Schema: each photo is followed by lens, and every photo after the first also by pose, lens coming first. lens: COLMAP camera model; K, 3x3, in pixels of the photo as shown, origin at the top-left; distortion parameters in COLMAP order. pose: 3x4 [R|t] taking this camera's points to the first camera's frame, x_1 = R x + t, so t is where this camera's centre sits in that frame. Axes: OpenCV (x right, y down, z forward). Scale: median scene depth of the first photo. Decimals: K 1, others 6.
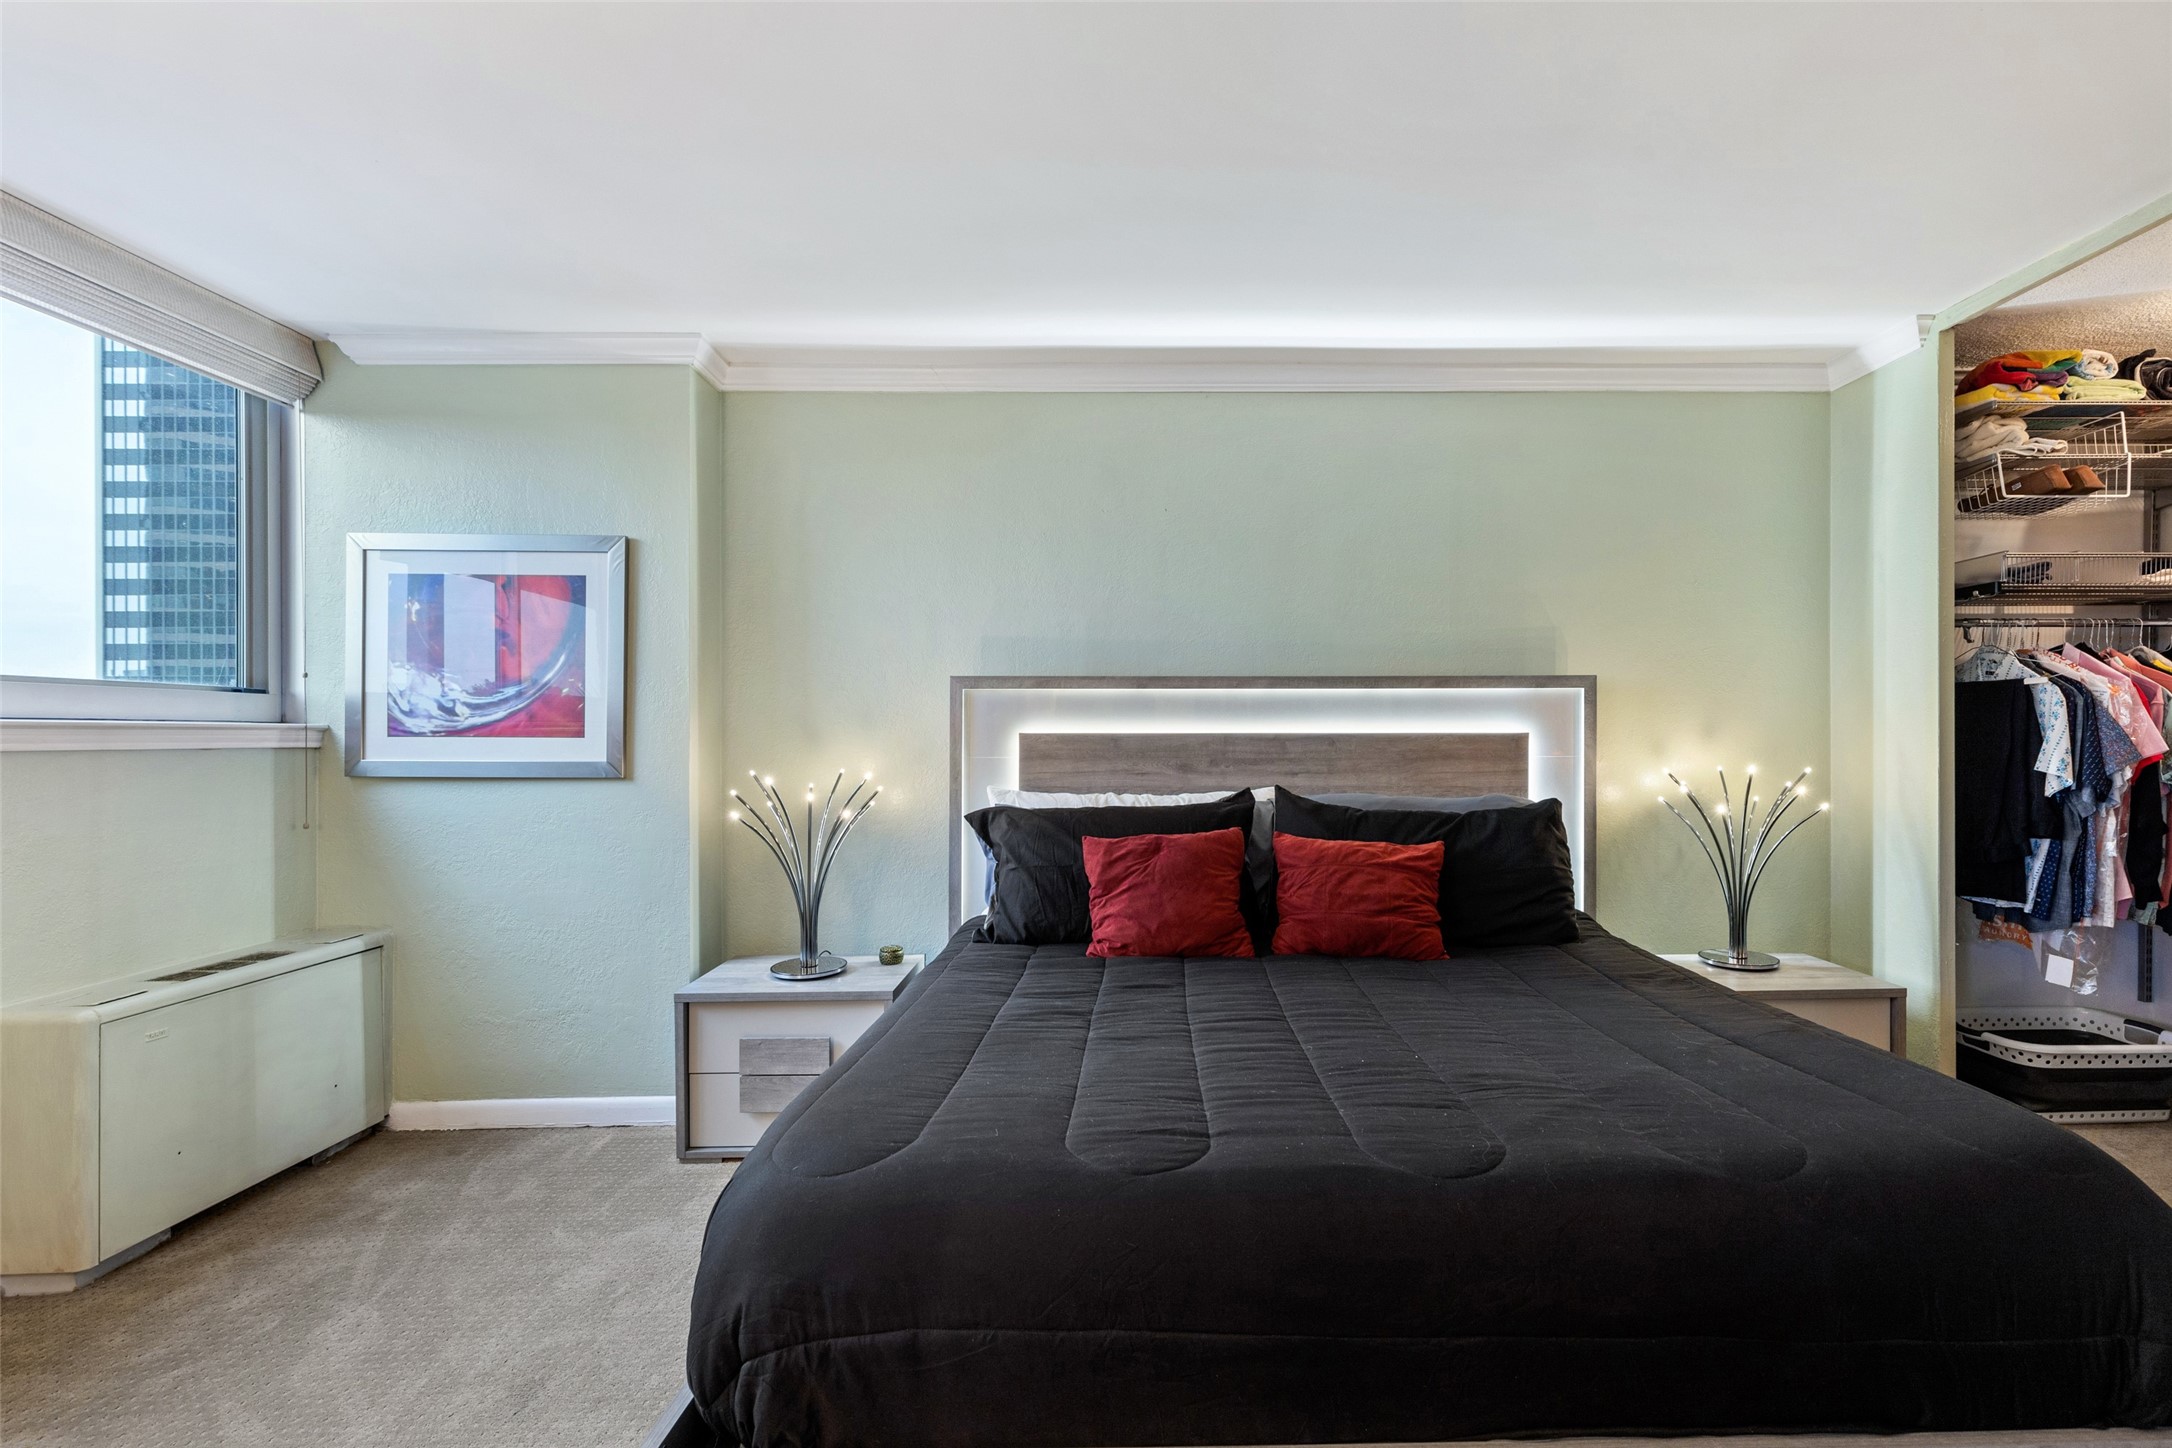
lens RADIAL K [[980.7, 0, 1089.1], [0, 980.7, 734.2], [0, 0, 1]] dist [0.006451, -0.001529]
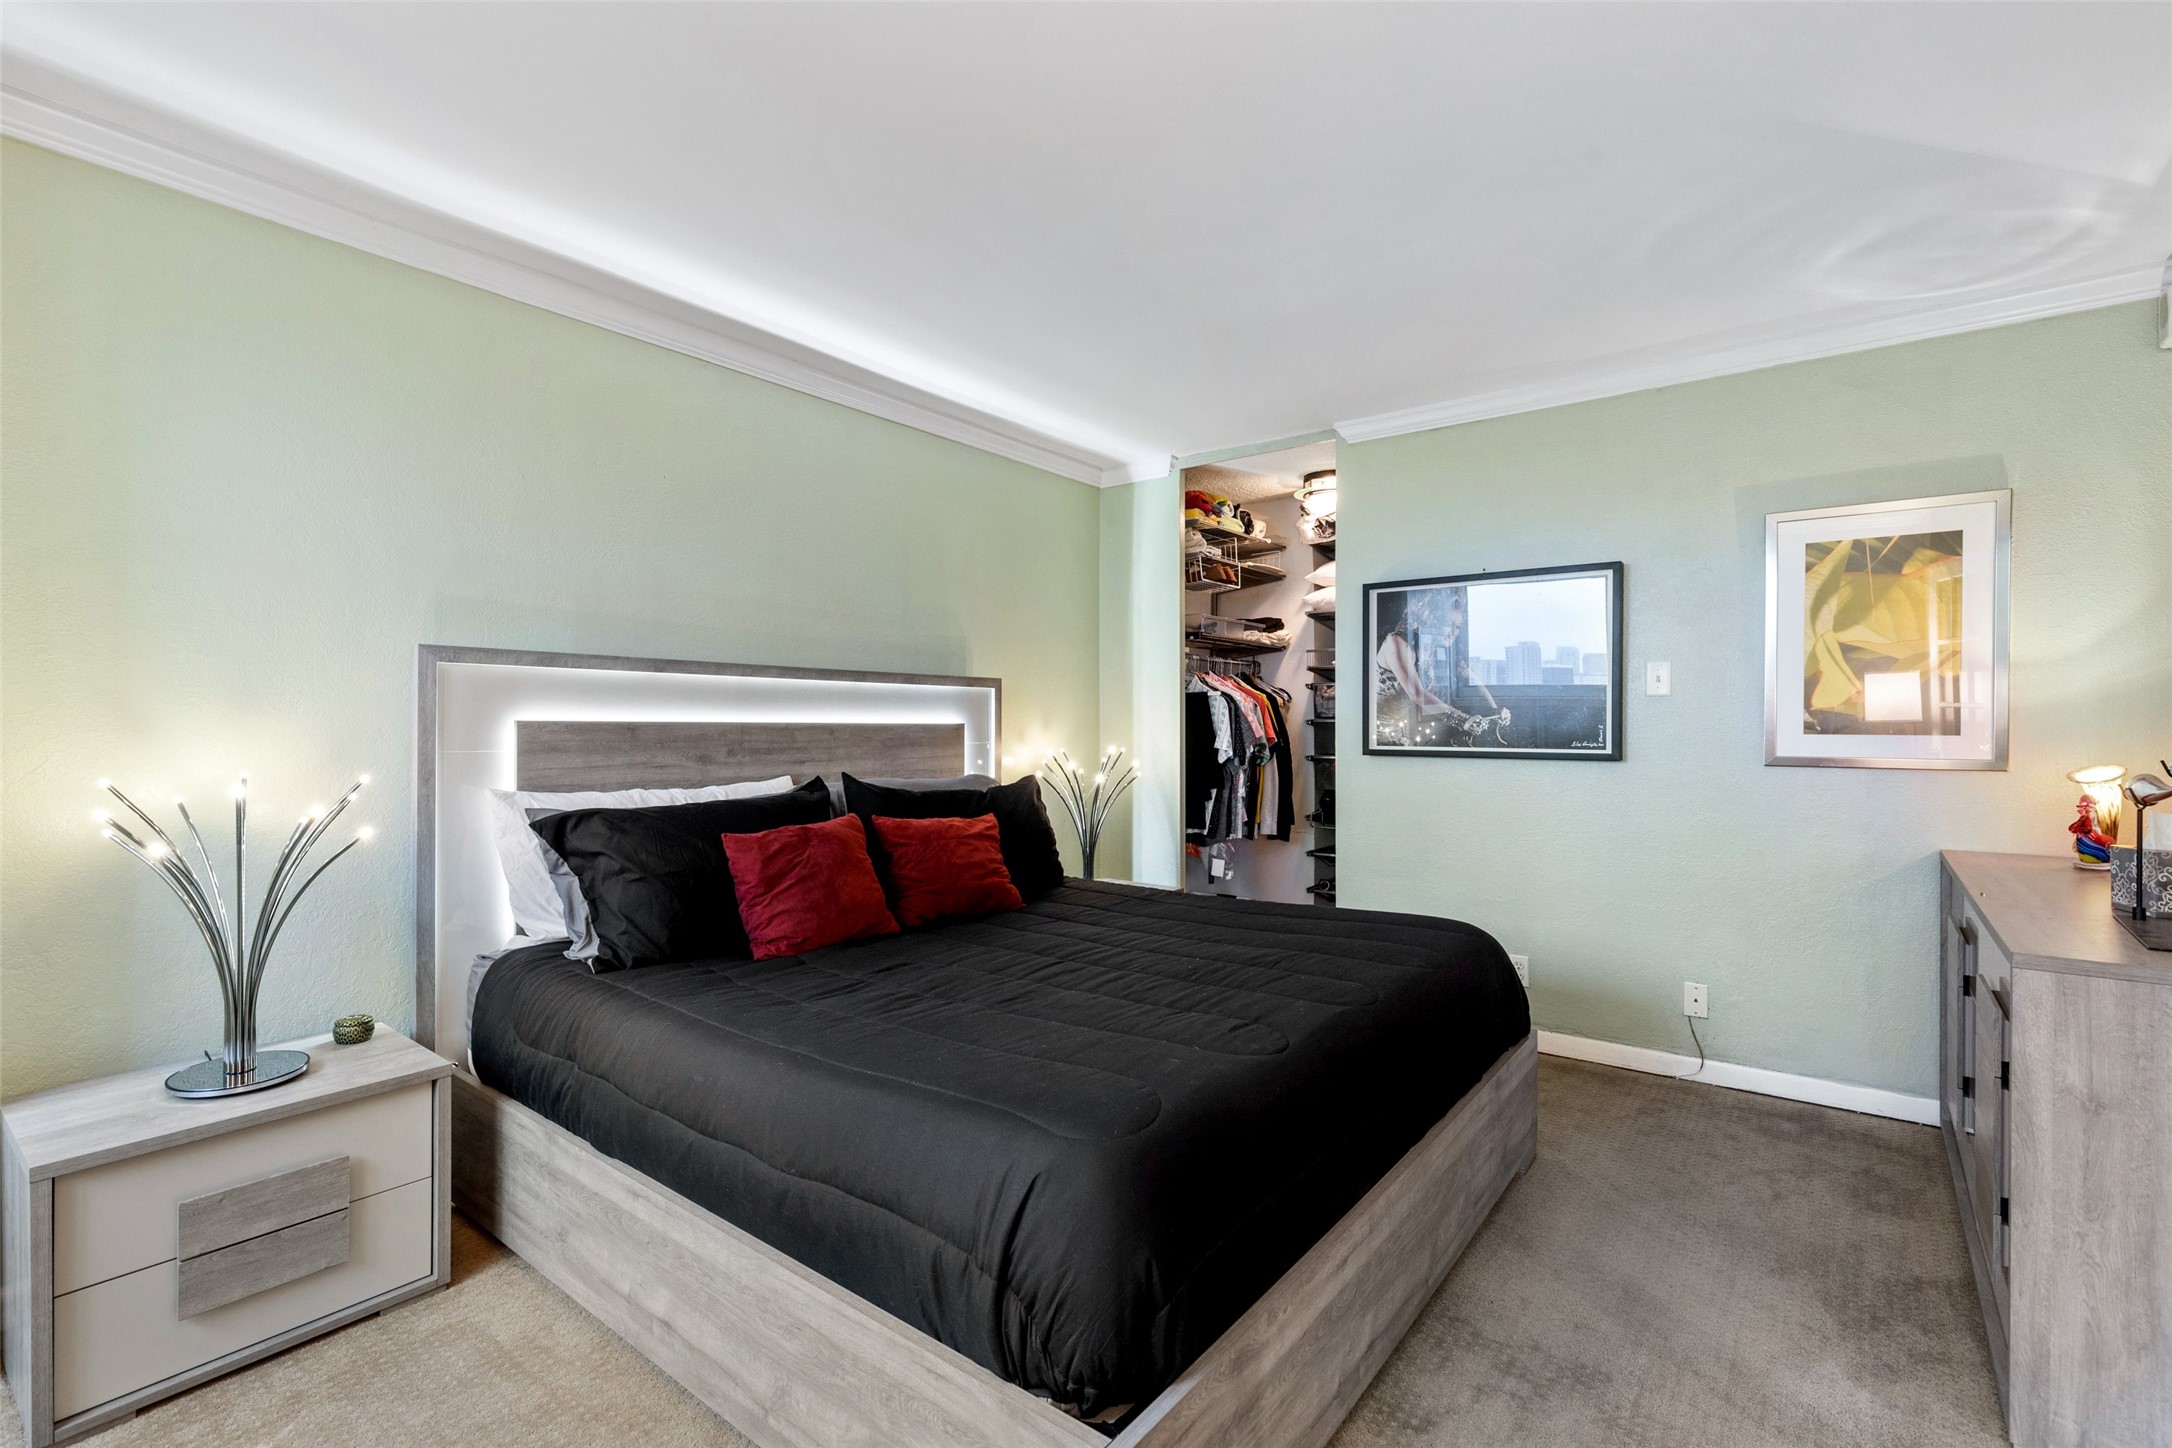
lens RADIAL K [[980.7, 0, 1068.5], [0, 980.7, 727.8], [0, 0, 1]] dist [0.006451, -0.001529]
pose [[0.629231, 0.001565, 0.777217, -0.459931], [-0.003555, 0.999993, 0.000864, 0.002896], [-0.777210, -0.003306, 0.629232, 0.152889]]
